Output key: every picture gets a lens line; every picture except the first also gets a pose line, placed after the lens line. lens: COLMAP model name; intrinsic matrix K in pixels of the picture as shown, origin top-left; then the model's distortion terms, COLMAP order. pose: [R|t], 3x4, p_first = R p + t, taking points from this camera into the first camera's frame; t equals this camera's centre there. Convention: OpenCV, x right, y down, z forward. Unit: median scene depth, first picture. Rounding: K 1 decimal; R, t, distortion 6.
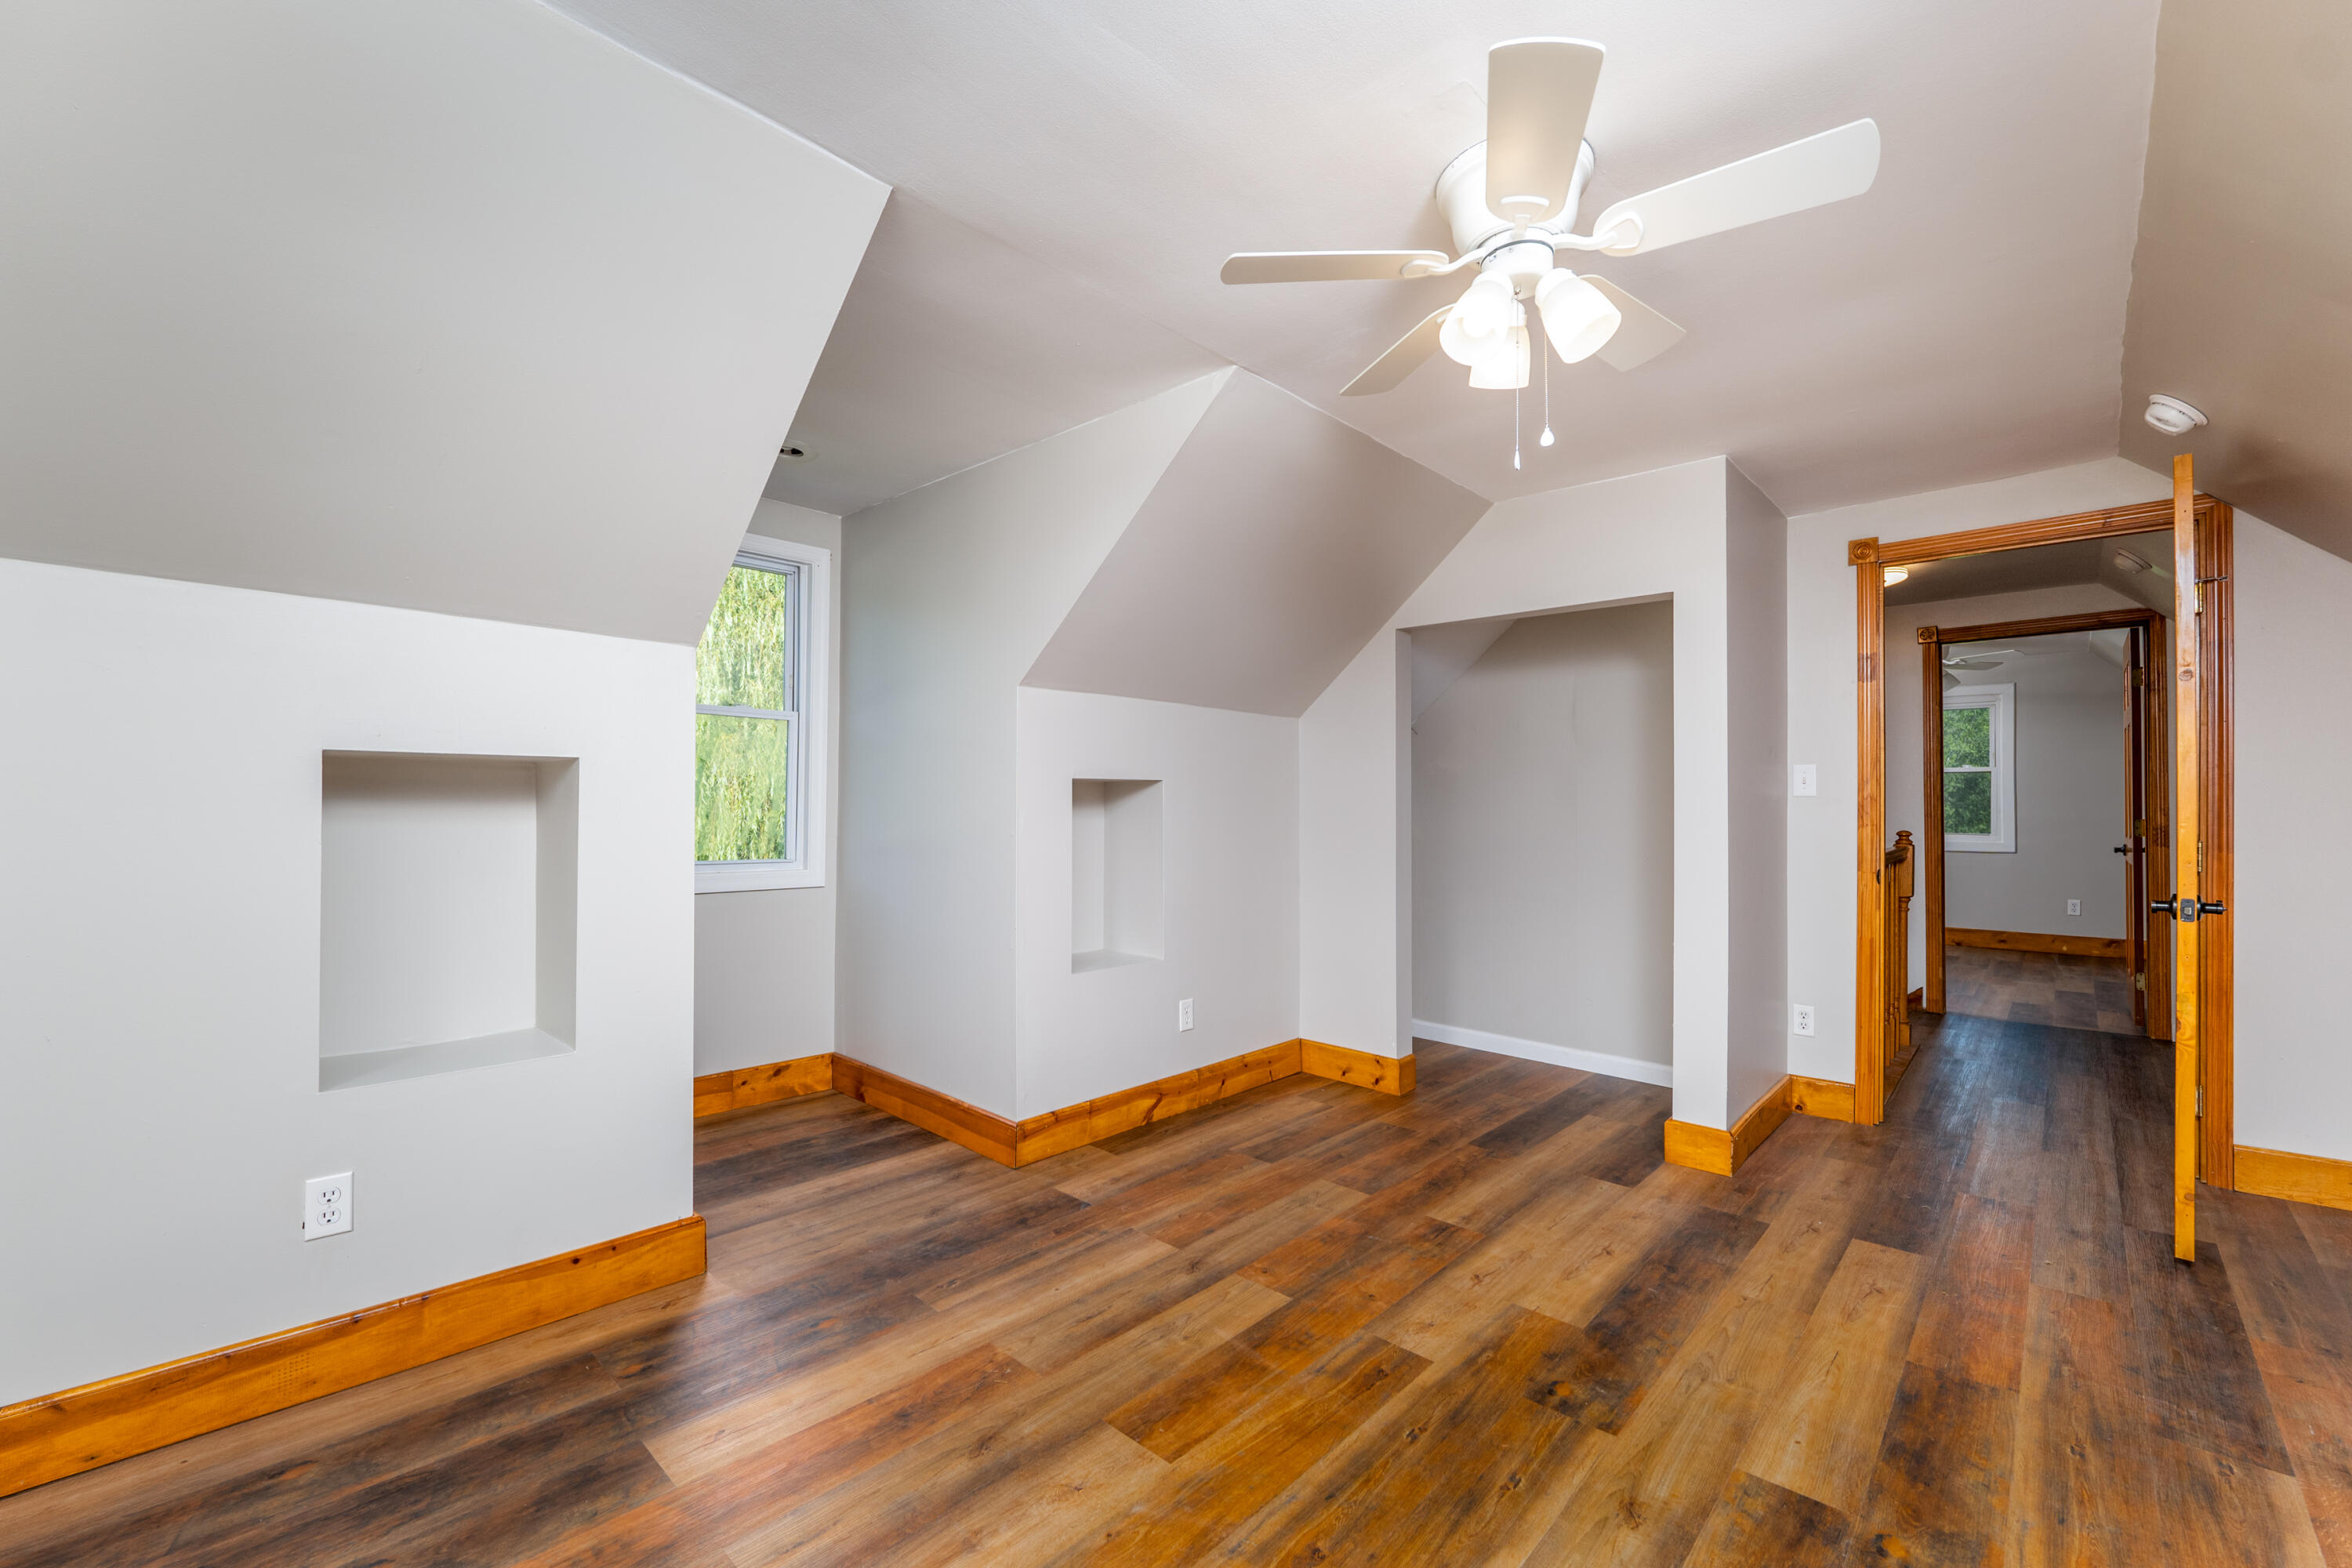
lens RADIAL K [[978.8, 0, 1176.8], [0, 978.8, 789.7], [0, 0, 1]] dist [-0.012415, 0.000104]
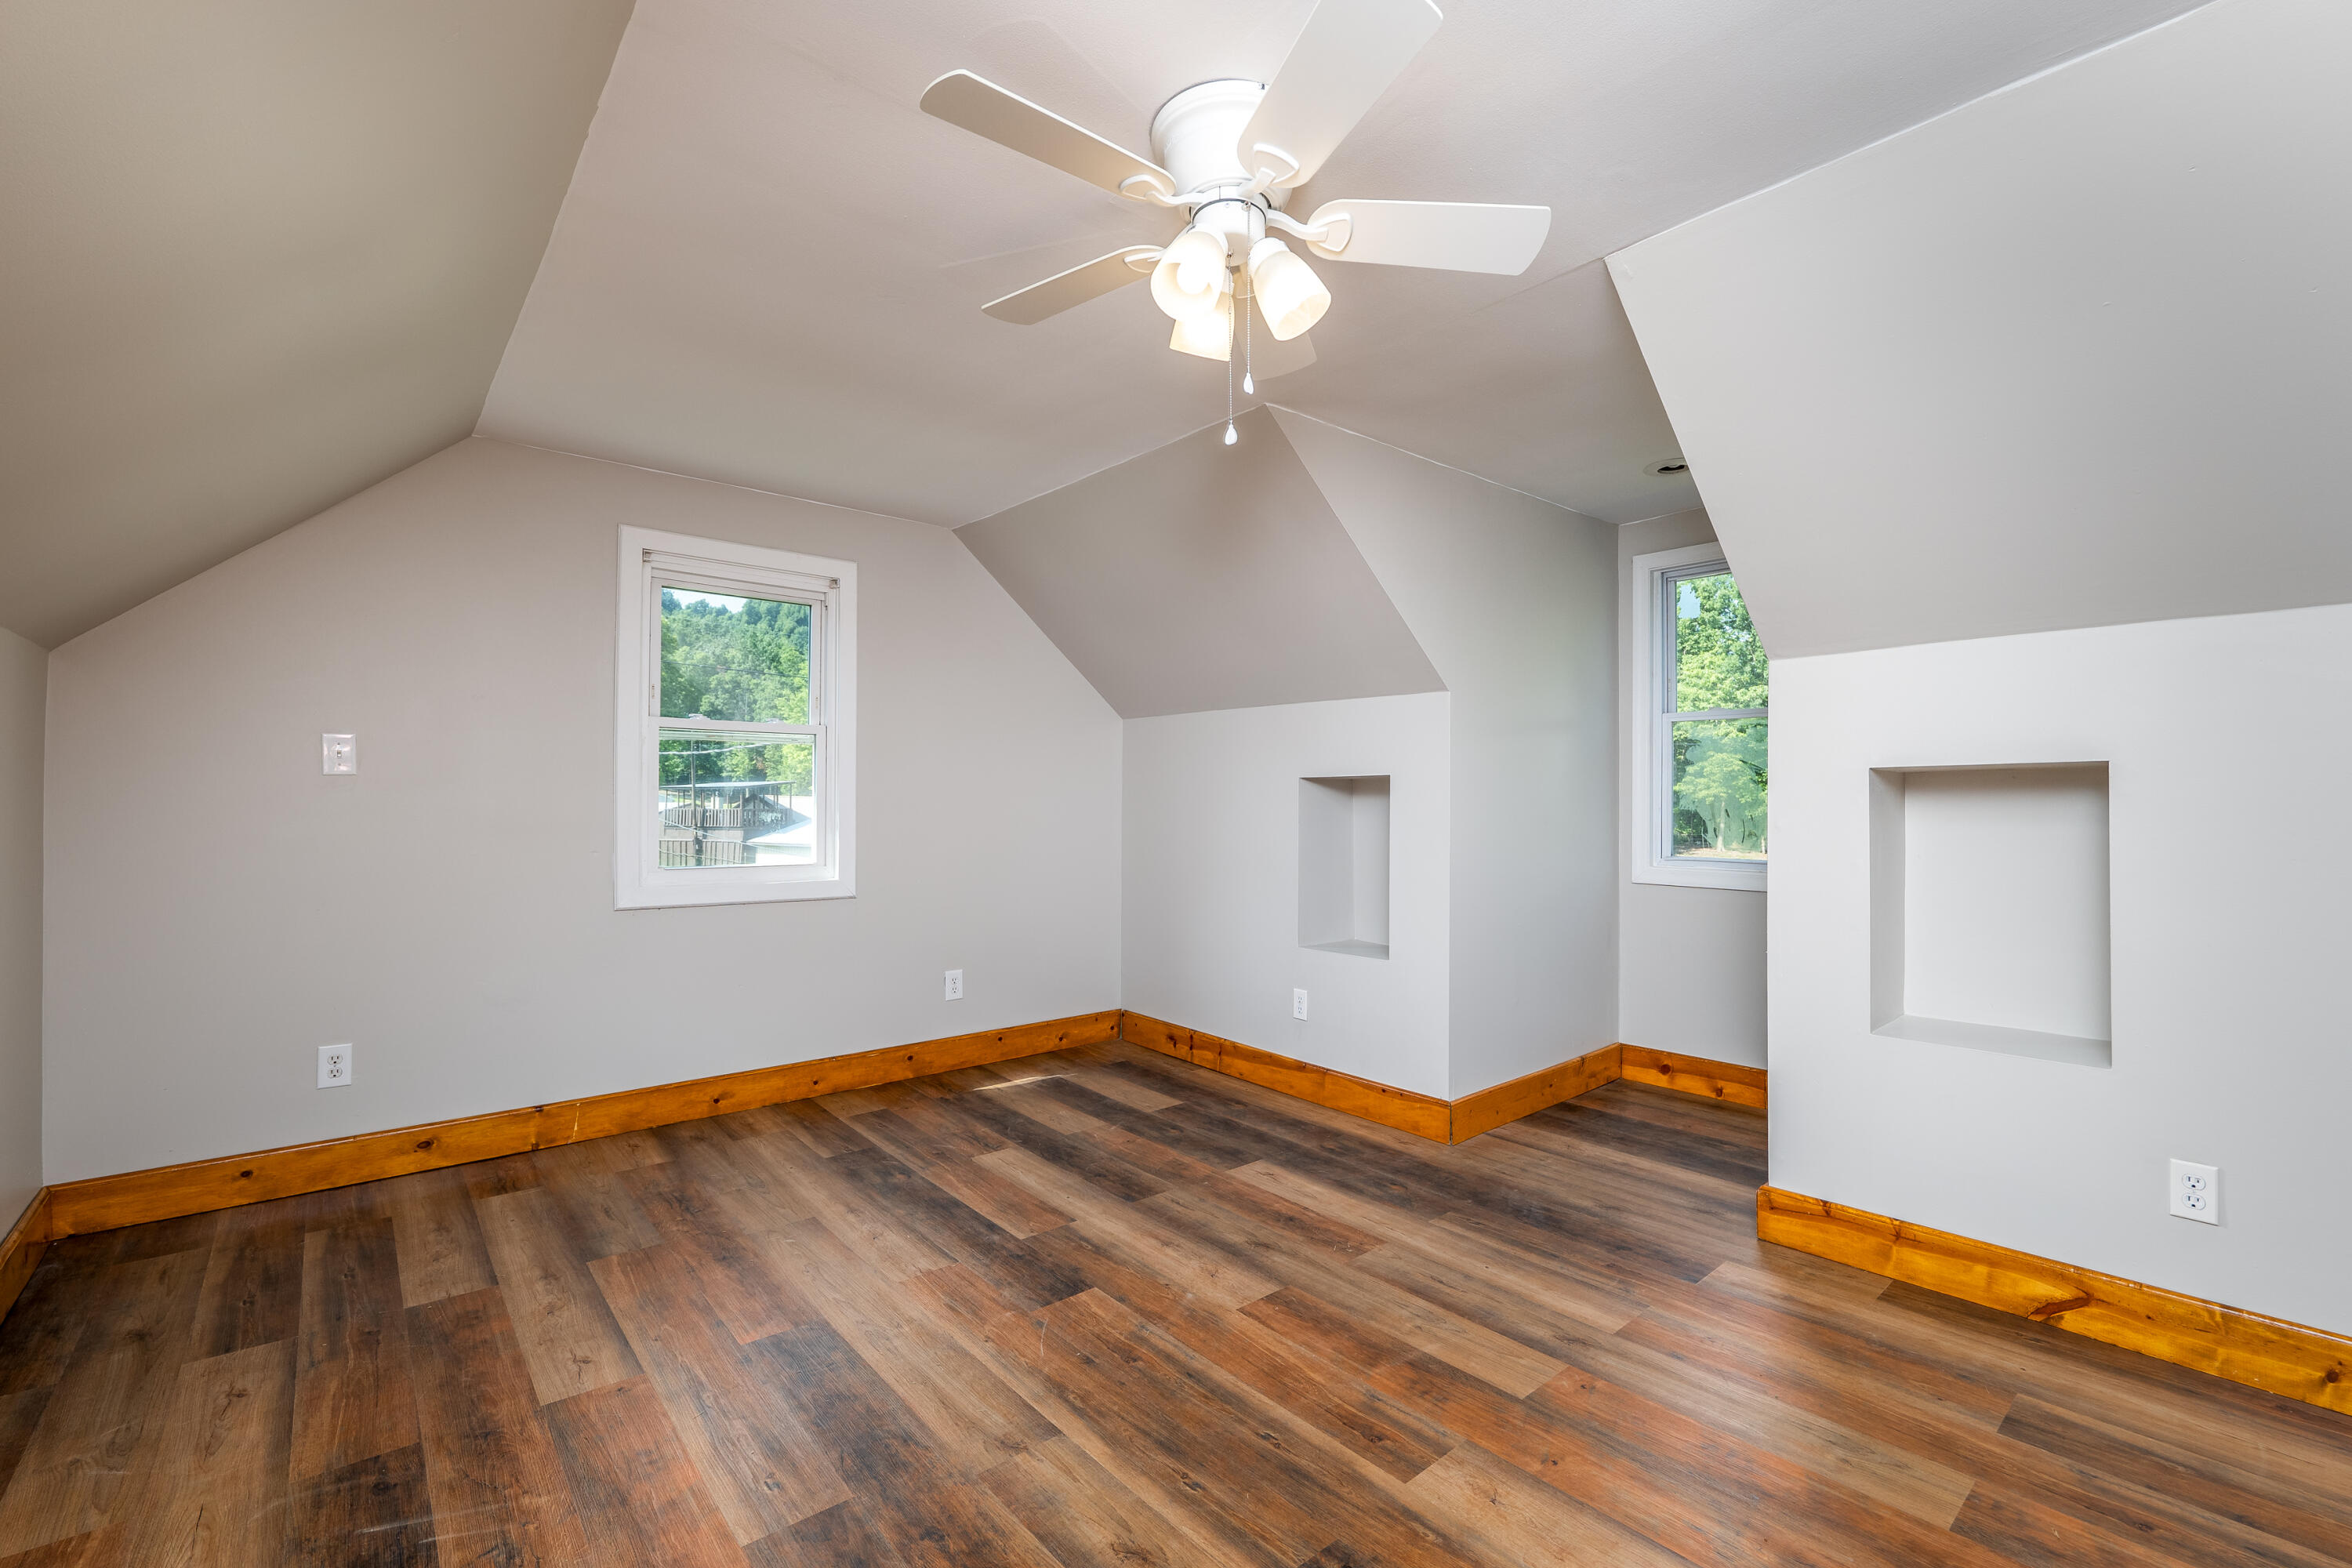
lens RADIAL K [[978.8, 0, 1176.1], [0, 978.8, 792.9], [0, 0, 1]] dist [-0.012415, 0.000104]
pose [[-0.107557, -0.014052, -0.994100, 1.048329], [0.010811, 0.999824, -0.015303, 0.014449], [0.994140, -0.012393, -0.107386, 0.853214]]
